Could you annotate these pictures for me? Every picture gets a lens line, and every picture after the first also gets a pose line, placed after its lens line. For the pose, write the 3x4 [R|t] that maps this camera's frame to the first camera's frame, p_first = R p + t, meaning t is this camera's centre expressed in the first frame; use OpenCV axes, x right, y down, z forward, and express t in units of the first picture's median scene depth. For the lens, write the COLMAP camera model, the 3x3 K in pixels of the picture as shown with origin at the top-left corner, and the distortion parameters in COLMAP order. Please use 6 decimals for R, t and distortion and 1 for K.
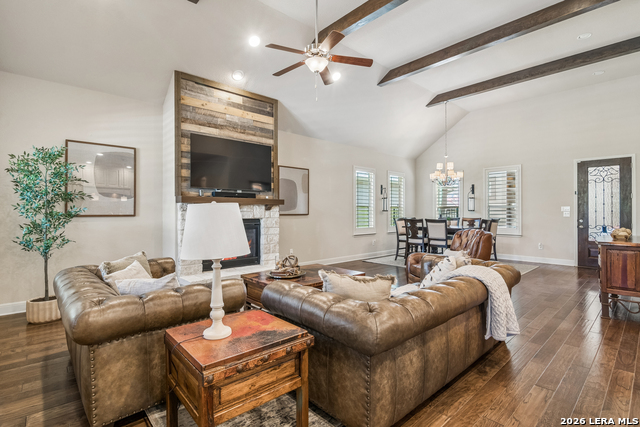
lens RADIAL K [[310.8, 0, 321.9], [0, 310.8, 210.5], [0, 0, 1]] dist [-0.003856, -0.005531]
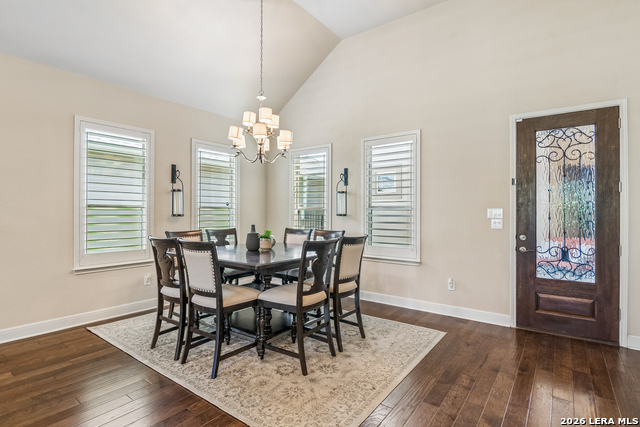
lens RADIAL K [[322.5, 0, 319.4], [0, 322.5, 212.2], [0, 0, 1]] dist [-0.014712, -0.001093]
pose [[0.983178, 0.002941, 0.182629, 0.442616], [-0.003321, 0.999993, 0.001777, -0.007869], [-0.182622, -0.002354, 0.983180, 0.580016]]
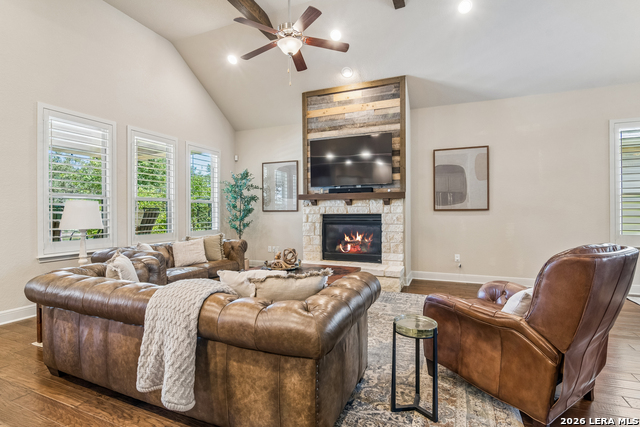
lens RADIAL K [[310.8, 0, 321.6], [0, 310.8, 211.6], [0, 0, 1]] dist [-0.003856, -0.005531]
pose [[0.417621, -0.002059, -0.908619, 0.464200], [0.010367, 0.999943, 0.002499, 0.012069], [0.908562, -0.010463, 0.417618, 0.372962]]
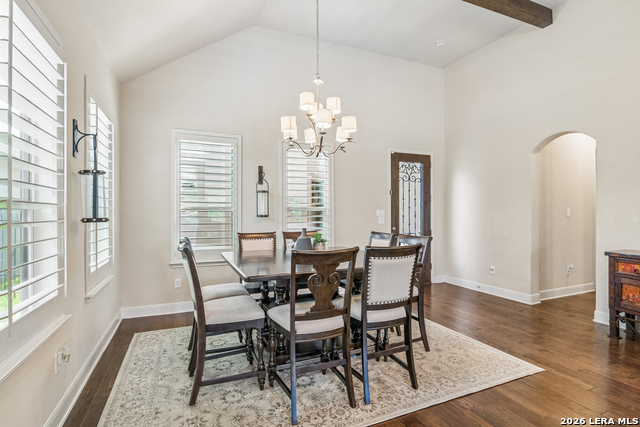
lens RADIAL K [[322.5, 0, 318.0], [0, 322.5, 212.2], [0, 0, 1]] dist [-0.014712, -0.001093]
pose [[0.336043, -0.000064, 0.941847, 0.007991], [-0.000664, 1.000000, 0.000304, -0.008743], [-0.941846, -0.000727, 0.336043, 0.962086]]
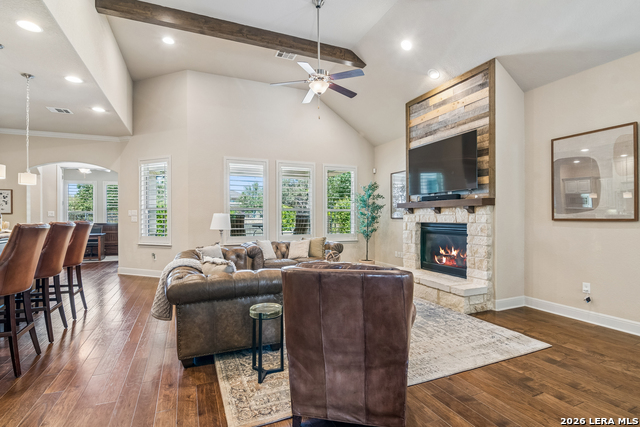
lens RADIAL K [[310.8, 0, 320.3], [0, 310.8, 216.7], [0, 0, 1]] dist [-0.003856, -0.005531]
pose [[-0.333588, 0.003063, -0.942714, 0.571286], [0.007489, 0.999972, 0.000599, 0.003705], [0.942689, -0.006860, -0.333602, 0.742417]]
